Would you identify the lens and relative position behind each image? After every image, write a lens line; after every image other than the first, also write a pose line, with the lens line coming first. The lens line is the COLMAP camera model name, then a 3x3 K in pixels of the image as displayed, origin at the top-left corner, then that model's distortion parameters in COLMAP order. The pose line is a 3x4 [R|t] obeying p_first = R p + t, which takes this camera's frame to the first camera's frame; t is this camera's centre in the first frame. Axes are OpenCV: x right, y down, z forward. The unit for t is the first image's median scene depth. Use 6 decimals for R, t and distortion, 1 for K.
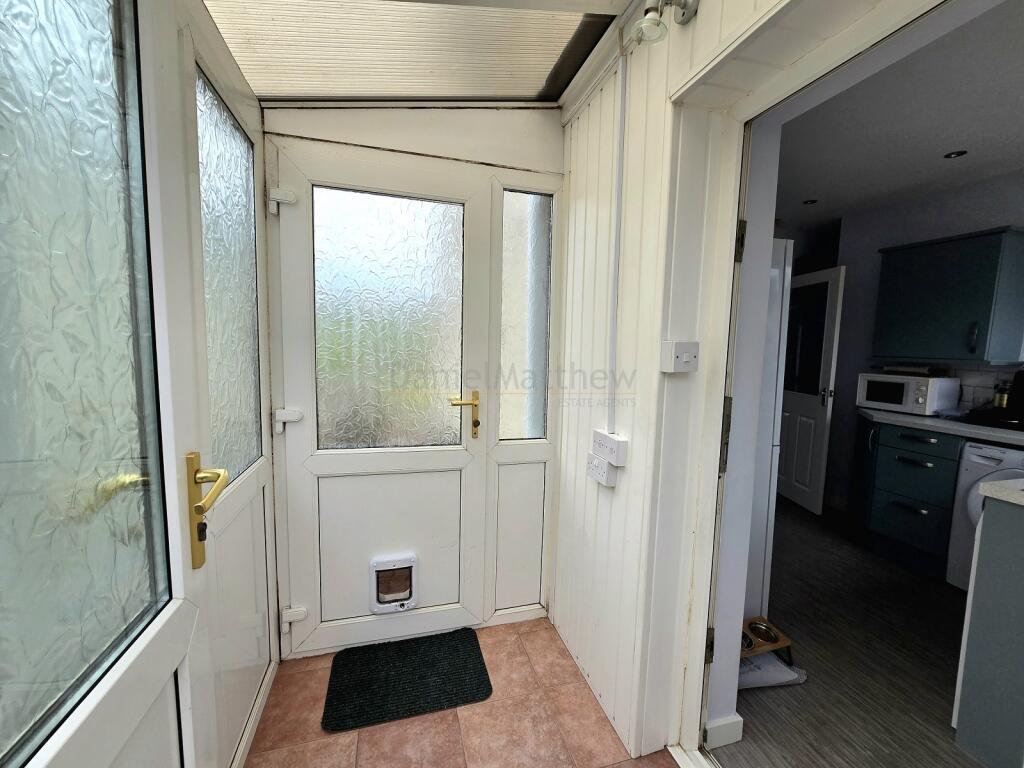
lens RADIAL K [[416.9, 0, 516.6], [0, 416.9, 385.6], [0, 0, 1]] dist [-0.000516, 0.000696]
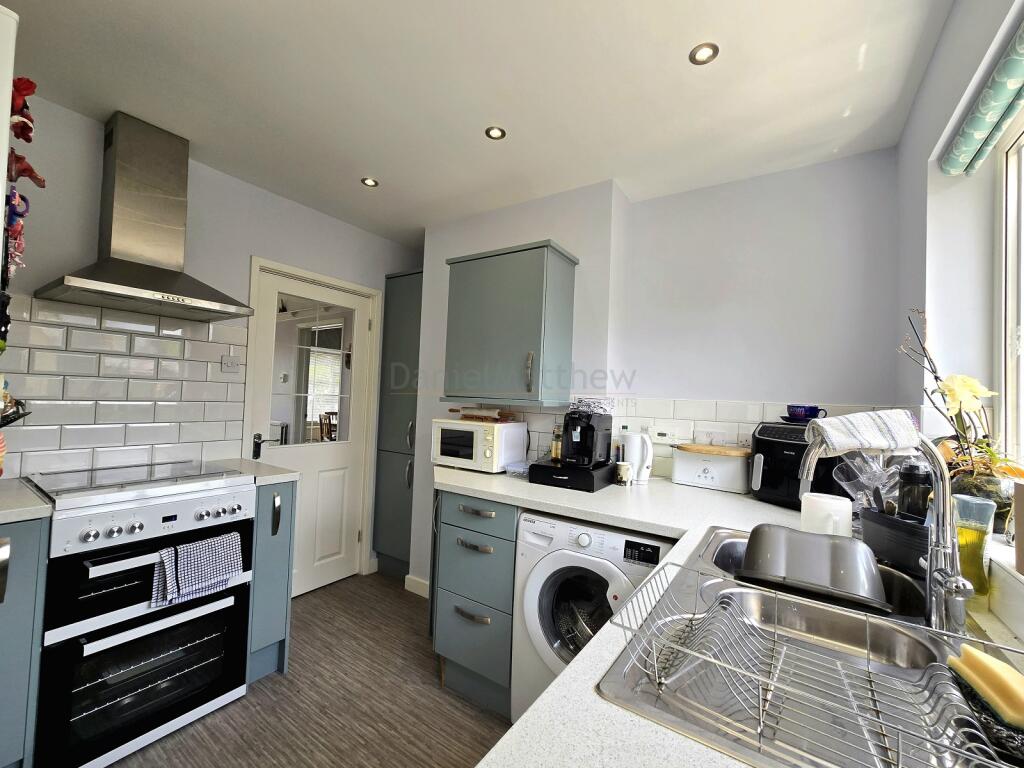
lens RADIAL K [[416.9, 0, 516.6], [0, 416.9, 385.6], [0, 0, 1]] dist [-0.000516, 0.000696]
pose [[0.770406, 0.028031, 0.636937, 0.523344], [0.041833, 0.994658, -0.094373, -0.014010], [-0.636179, 0.099351, 0.765118, 0.372975]]
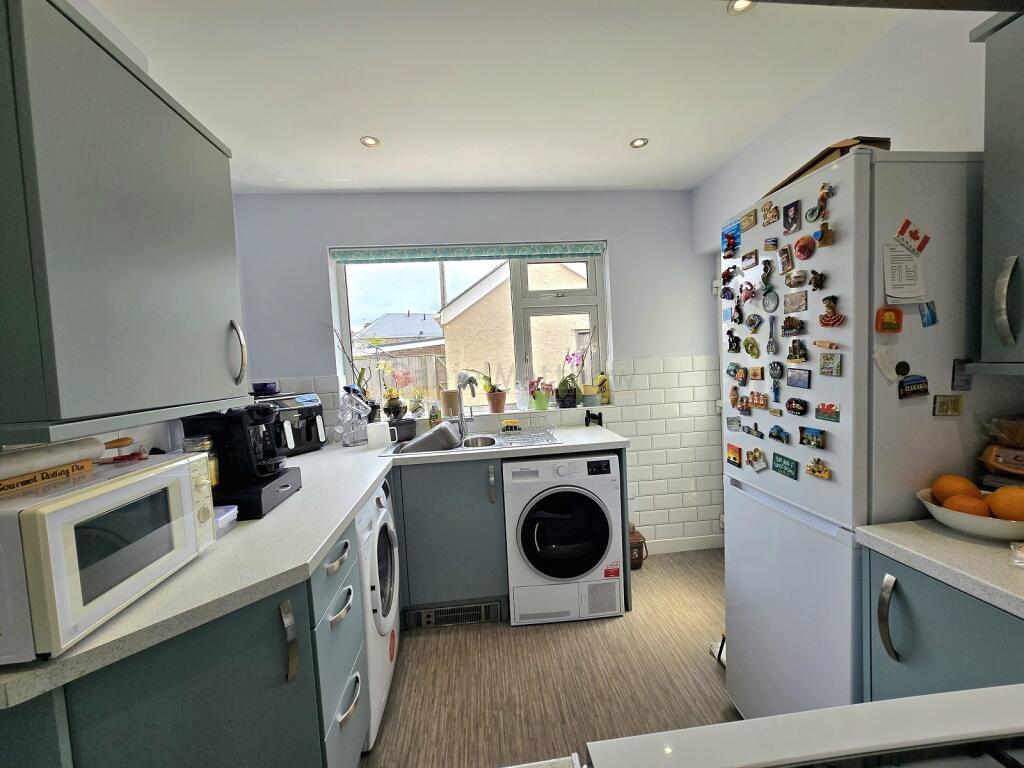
lens RADIAL K [[416.9, 0, 516.6], [0, 416.9, 385.6], [0, 0, 1]] dist [-0.000516, 0.000696]
pose [[-0.981745, 0.019344, 0.189216, 0.620013], [0.049994, 0.986078, 0.158588, -0.126677], [-0.183514, 0.165153, -0.969044, 1.304741]]
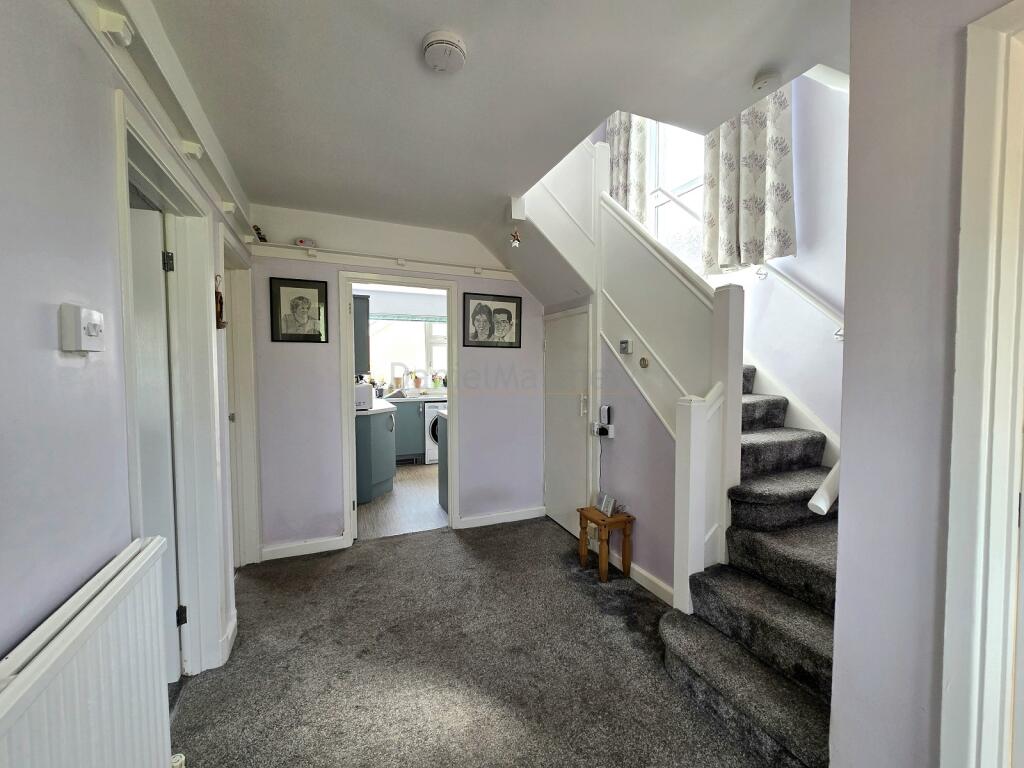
lens RADIAL K [[416.9, 0, 516.6], [0, 416.9, 385.6], [0, 0, 1]] dist [-0.000516, 0.000696]
pose [[-0.992069, -0.013417, -0.124973, 0.600859], [-0.030772, 0.989954, 0.137998, -0.254004], [0.121867, 0.140749, -0.982516, 2.698288]]
